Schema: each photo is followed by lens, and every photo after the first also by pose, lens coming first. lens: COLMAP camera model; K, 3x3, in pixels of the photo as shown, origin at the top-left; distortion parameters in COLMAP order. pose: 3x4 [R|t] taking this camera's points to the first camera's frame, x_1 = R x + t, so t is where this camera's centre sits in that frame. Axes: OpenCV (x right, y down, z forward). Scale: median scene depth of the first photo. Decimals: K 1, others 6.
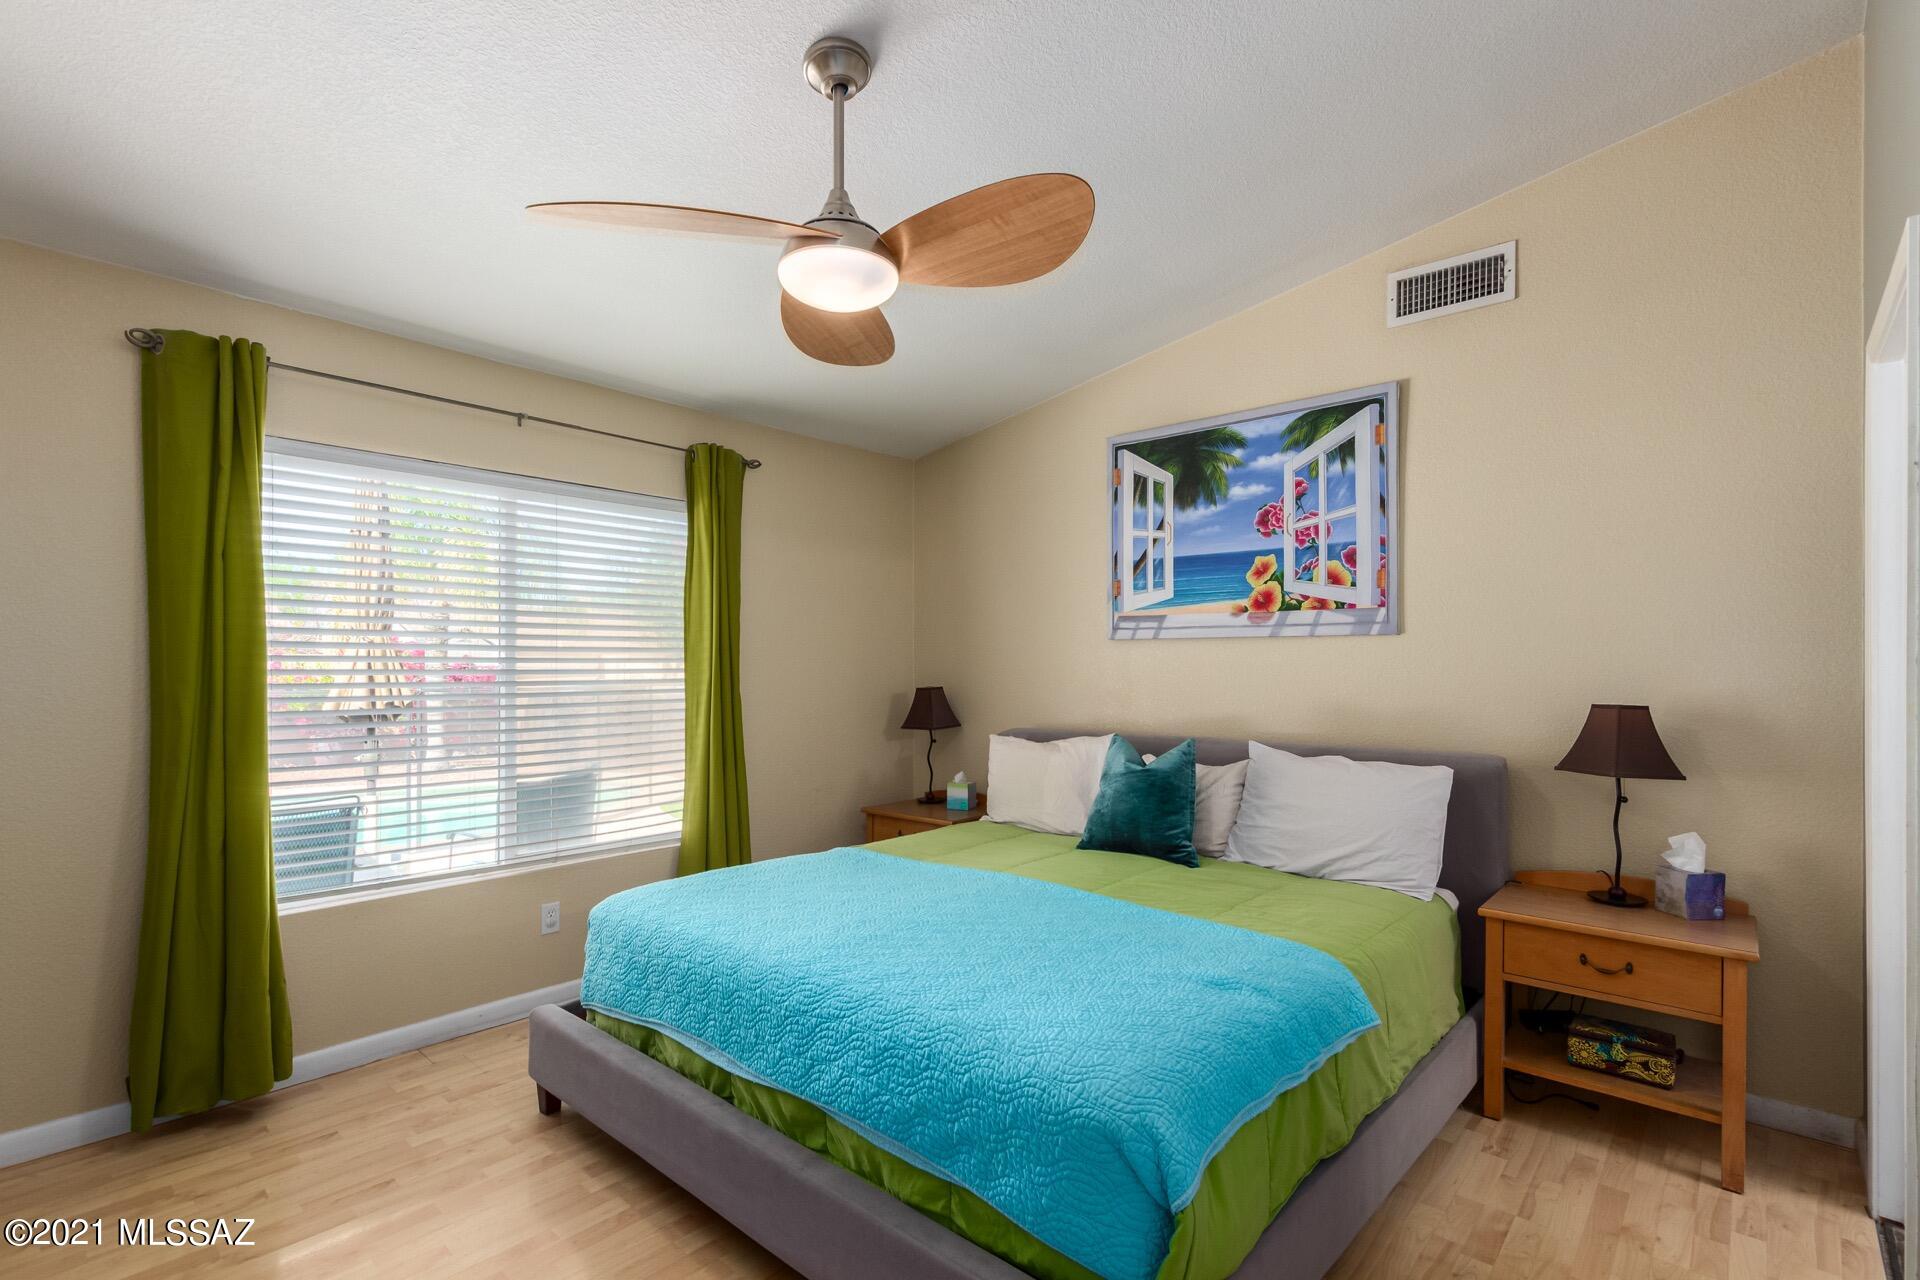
lens RADIAL K [[877.3, 0, 969.7], [0, 877.3, 657.2], [0, 0, 1]] dist [0.002130, -0.000237]
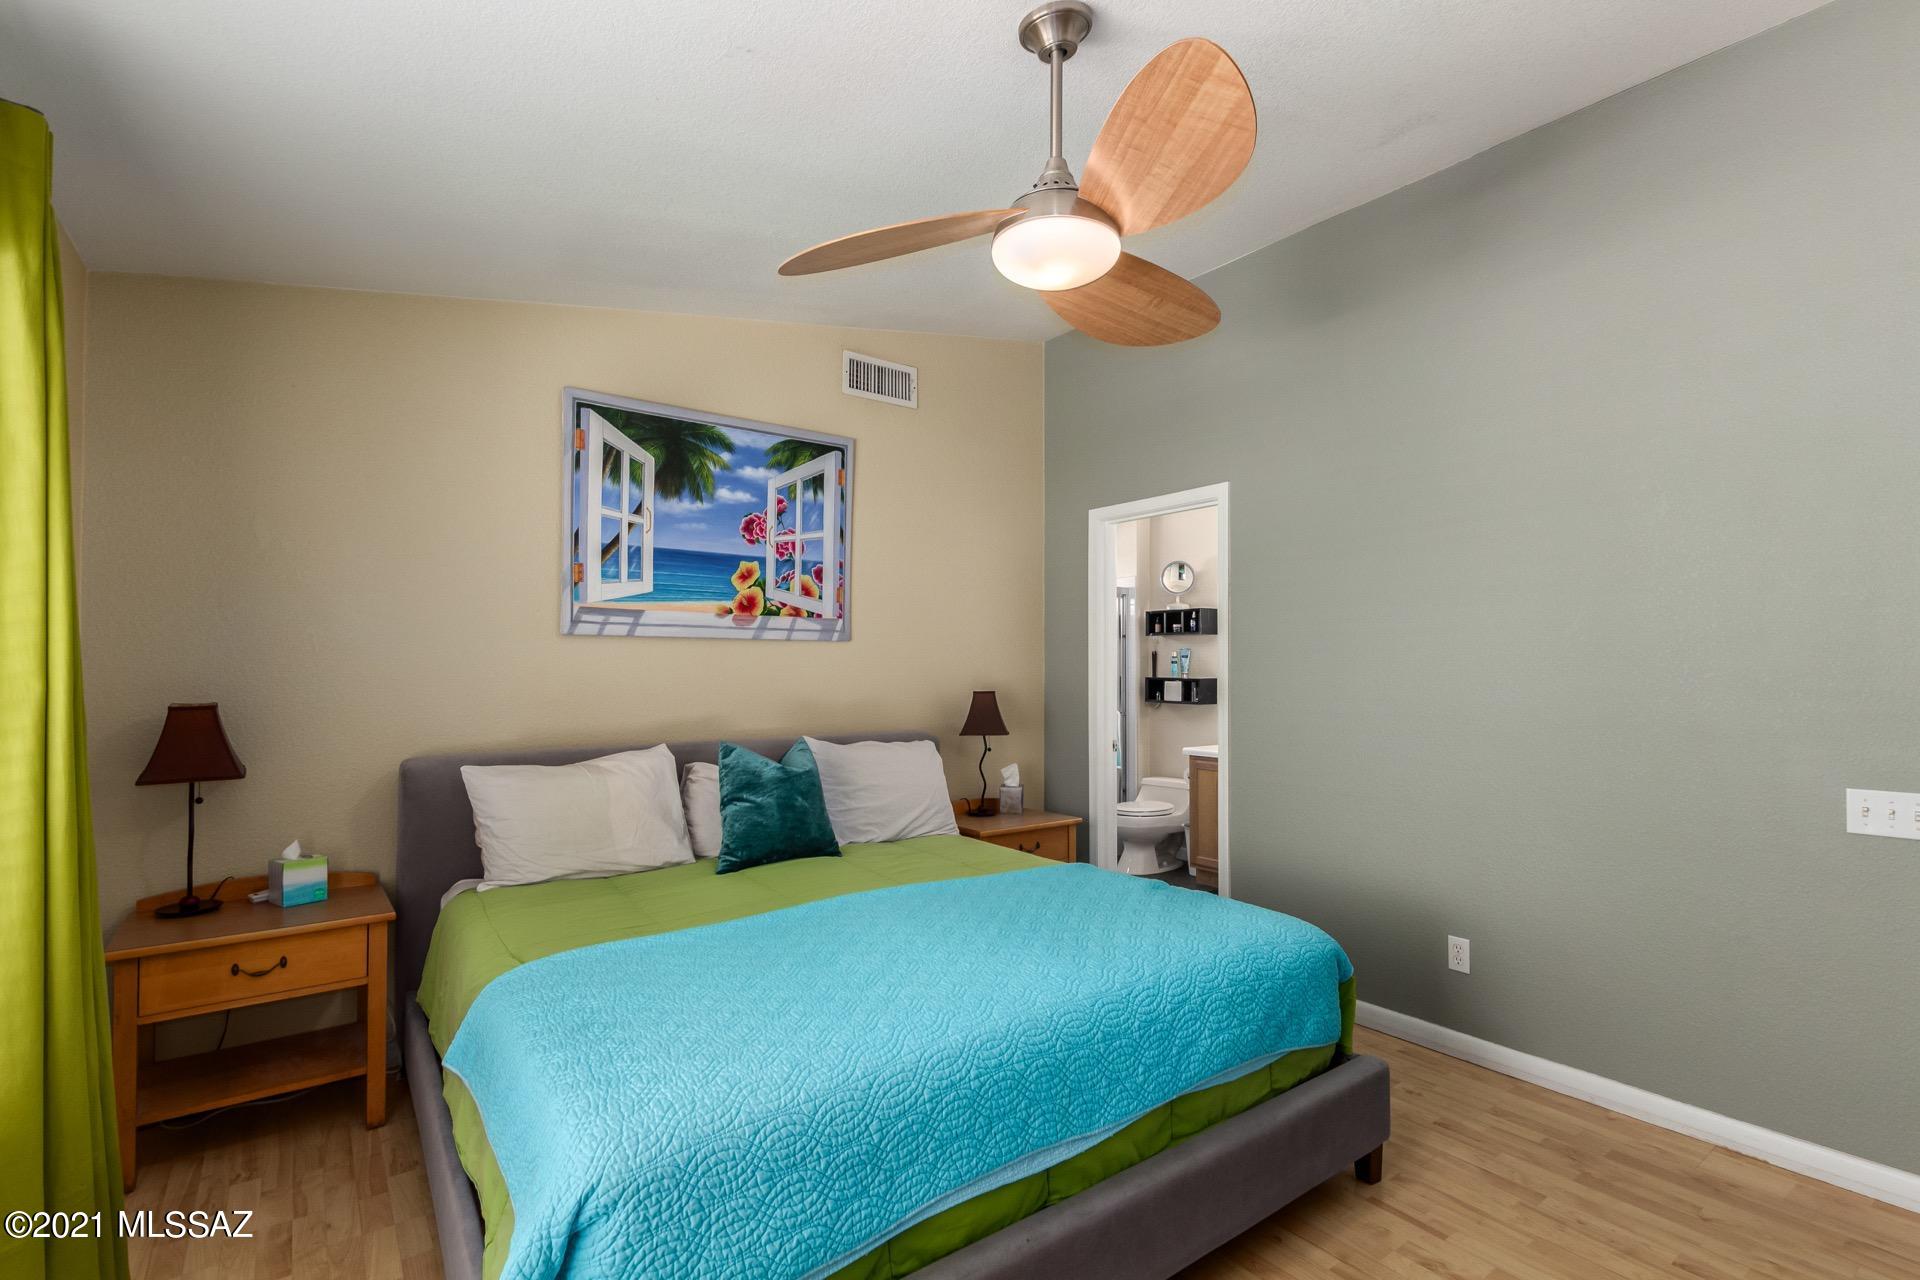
lens RADIAL K [[877.3, 0, 968.0], [0, 877.3, 646.4], [0, 0, 1]] dist [0.002130, -0.000237]
pose [[0.214442, 0.022293, 0.976482, -0.640727], [-0.010590, 0.999734, -0.020498, 0.004505], [-0.976679, -0.005945, 0.214621, 0.528559]]
